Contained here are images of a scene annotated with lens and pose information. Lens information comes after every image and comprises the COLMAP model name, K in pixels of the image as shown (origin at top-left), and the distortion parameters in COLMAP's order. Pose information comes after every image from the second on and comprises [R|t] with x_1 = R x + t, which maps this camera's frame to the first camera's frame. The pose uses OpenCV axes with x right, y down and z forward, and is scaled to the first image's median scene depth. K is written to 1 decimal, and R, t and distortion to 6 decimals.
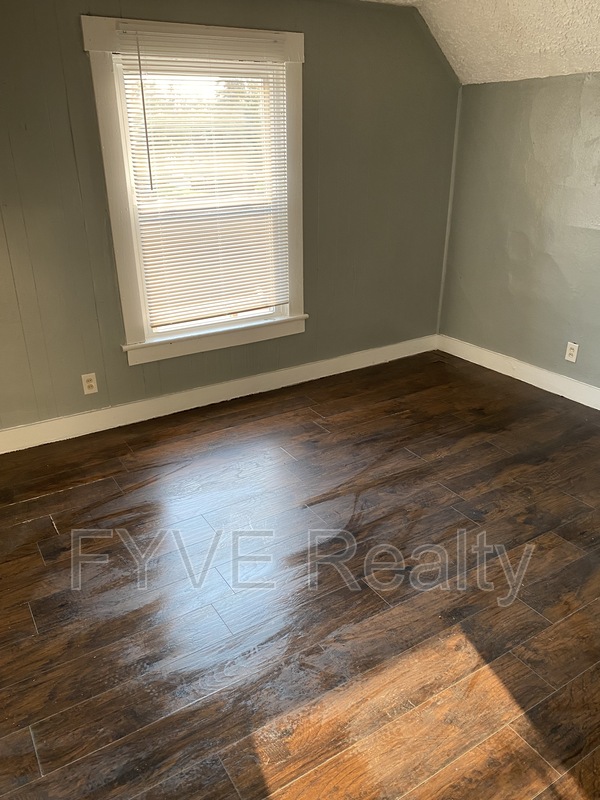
lens RADIAL K [[615.6, 0, 300.0], [0, 615.6, 400.0], [0, 0, 1]] dist [0.036080, -0.038107]
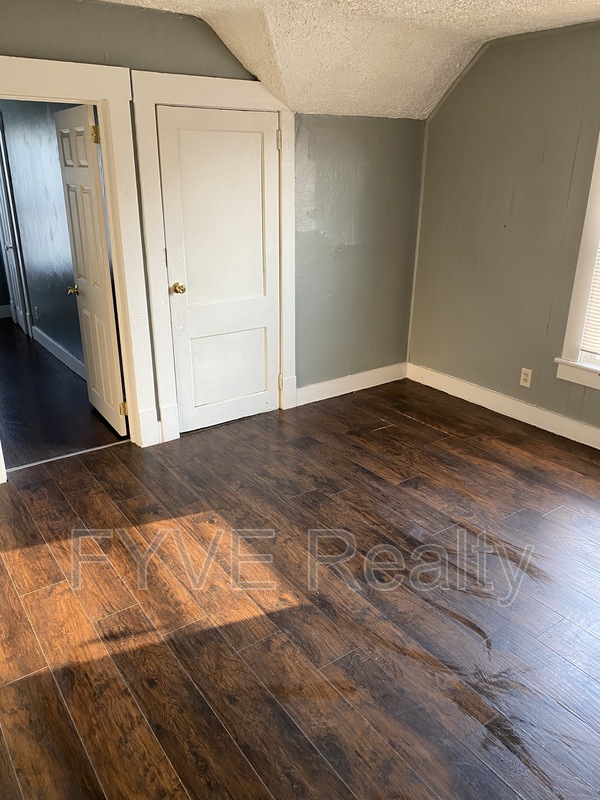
lens RADIAL K [[615.6, 0, 300.0], [0, 615.6, 400.0], [0, 0, 1]] dist [0.036080, -0.038107]
pose [[0.054345, 0.361918, -0.930625, 0.846739], [-0.394904, 0.863807, 0.312872, -0.215344], [0.917113, 0.350505, 0.189867, 0.471254]]
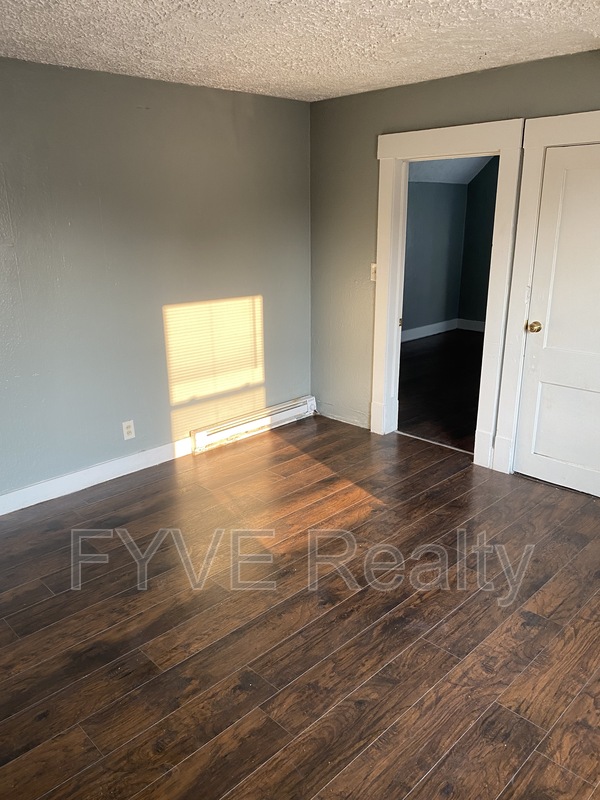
lens RADIAL K [[630.7, 0, 299.7], [0, 630.7, 397.2], [0, 0, 1]] dist [0.043730, -0.000329]
pose [[-0.979057, 0.070002, -0.191171, 0.329851], [-0.067830, 0.773212, 0.630510, -0.563662], [0.191953, 0.630273, -0.752270, 1.310772]]
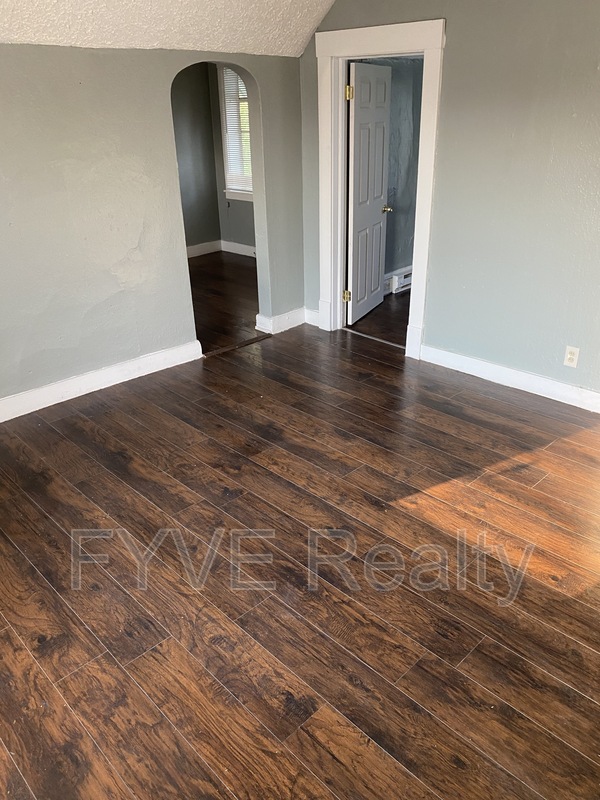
lens RADIAL K [[594.0, 0, 300.0], [0, 594.0, 400.0], [0, 0, 1]] dist [0.041381, -0.004104]
pose [[-0.201610, -0.424274, 0.882805, -0.512538], [0.406301, 0.783882, 0.469520, -0.332140], [-0.891220, 0.453345, 0.014345, 0.768399]]
